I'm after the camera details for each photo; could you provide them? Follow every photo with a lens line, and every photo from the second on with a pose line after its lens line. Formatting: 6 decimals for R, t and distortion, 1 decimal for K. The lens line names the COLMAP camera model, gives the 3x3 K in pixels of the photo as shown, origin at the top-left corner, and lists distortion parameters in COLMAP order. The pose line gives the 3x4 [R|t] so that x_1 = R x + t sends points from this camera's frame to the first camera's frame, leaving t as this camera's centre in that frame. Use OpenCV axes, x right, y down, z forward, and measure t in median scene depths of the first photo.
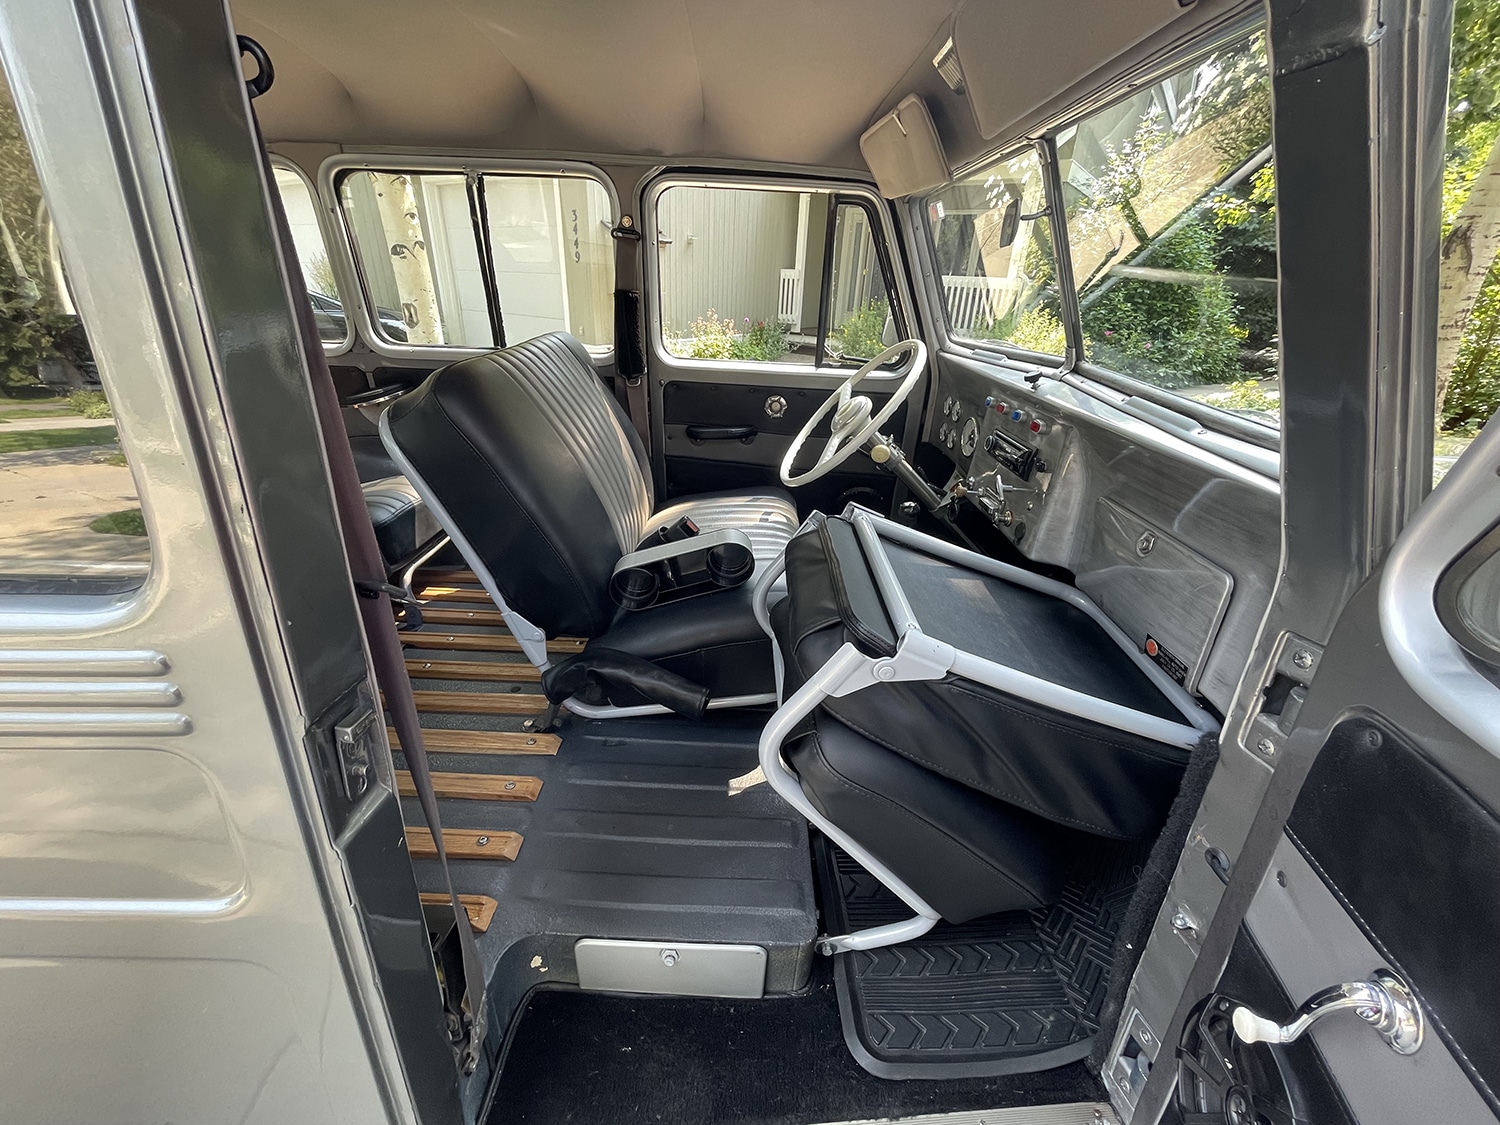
lens RADIAL K [[602.1, 0, 750.0], [0, 602.1, 562.5], [0, 0, 1]] dist [-0.007530, -0.000012]
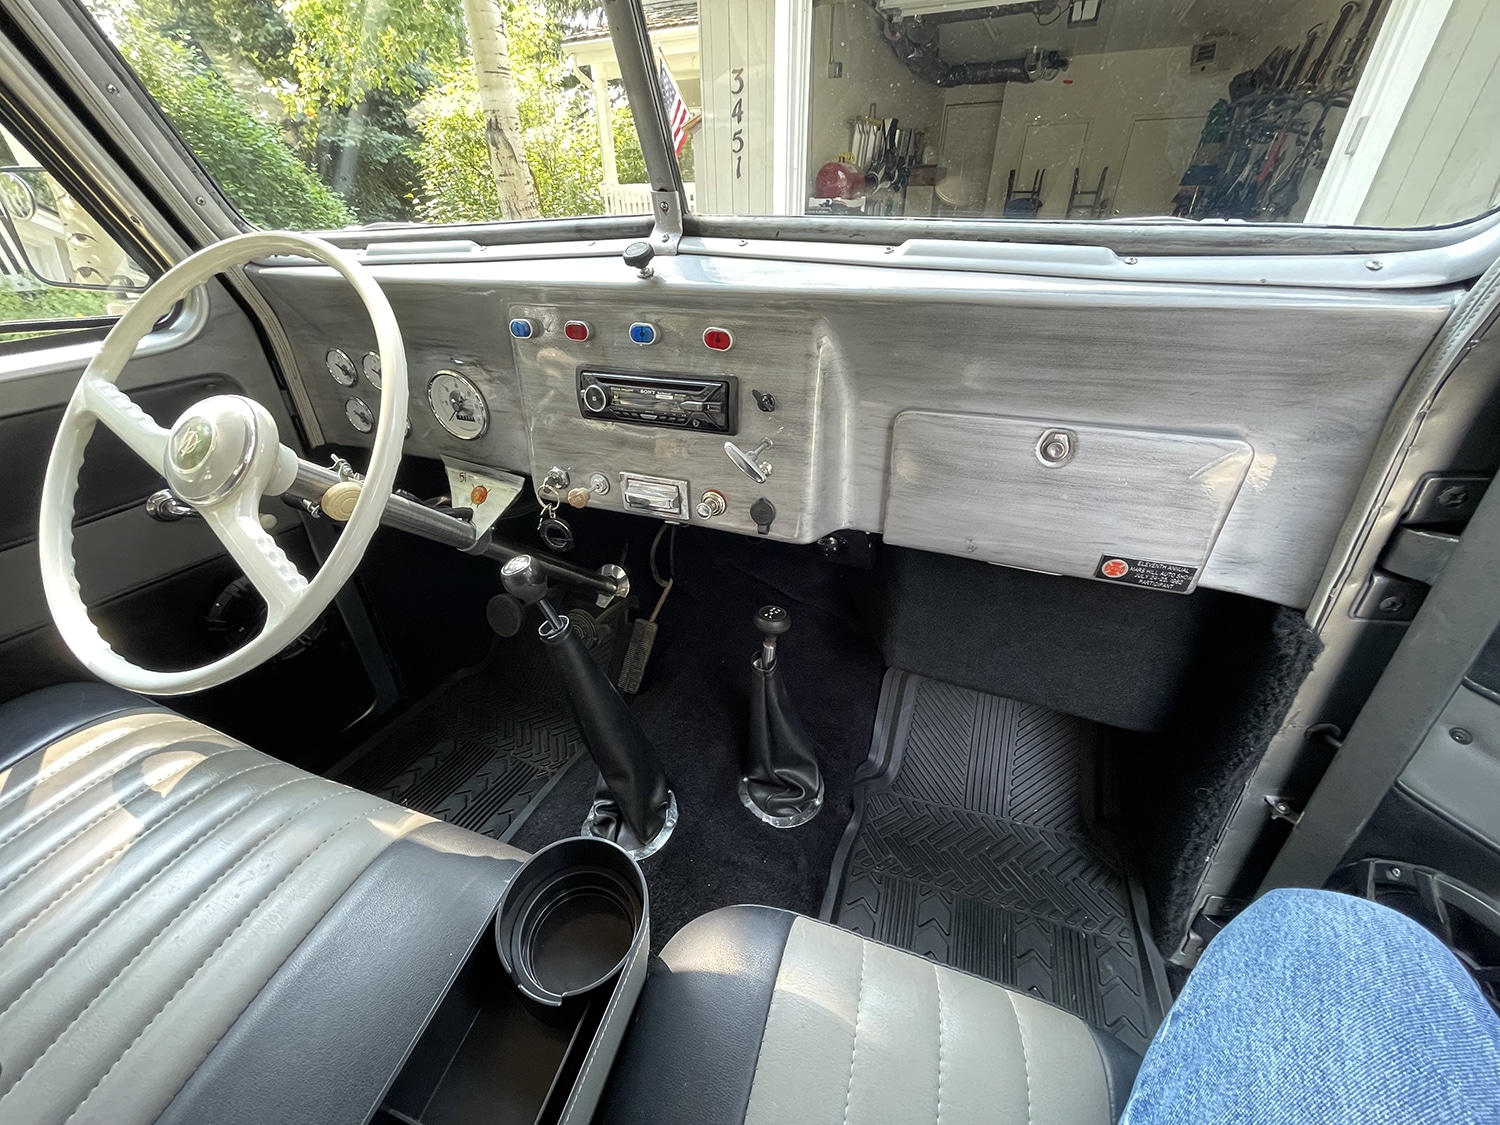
lens RADIAL K [[596.1, 0, 744.3], [0, 596.1, 569.7], [0, 0, 1]] dist [-0.000619, -0.000673]
pose [[0.374731, -0.534248, 0.757731, -0.038591], [0.429072, 0.824426, 0.369078, -0.171447], [-0.821872, 0.186816, 0.538169, 0.502645]]
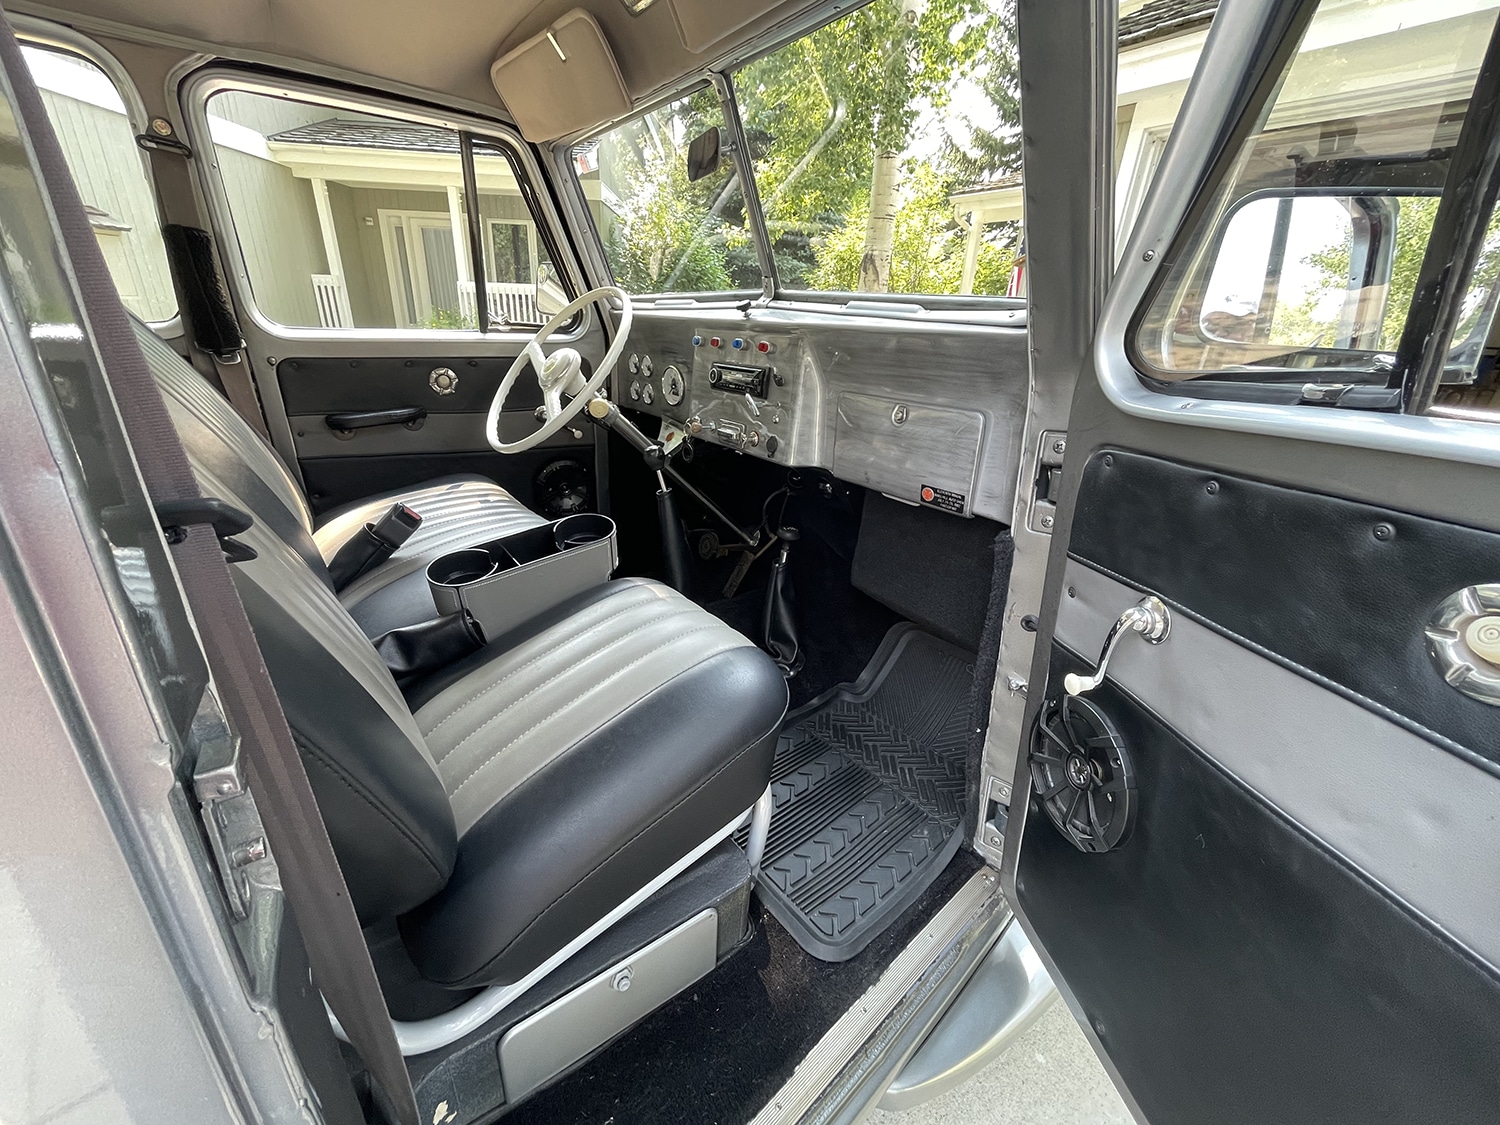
lens RADIAL K [[602.1, 0, 750.0], [0, 602.1, 562.5], [0, 0, 1]] dist [-0.007530, -0.000012]
pose [[0.795972, -0.240021, 0.555714, -0.173637], [0.251993, 0.966088, 0.056329, 0.059642], [-0.550389, 0.095200, 0.829463, 0.098001]]
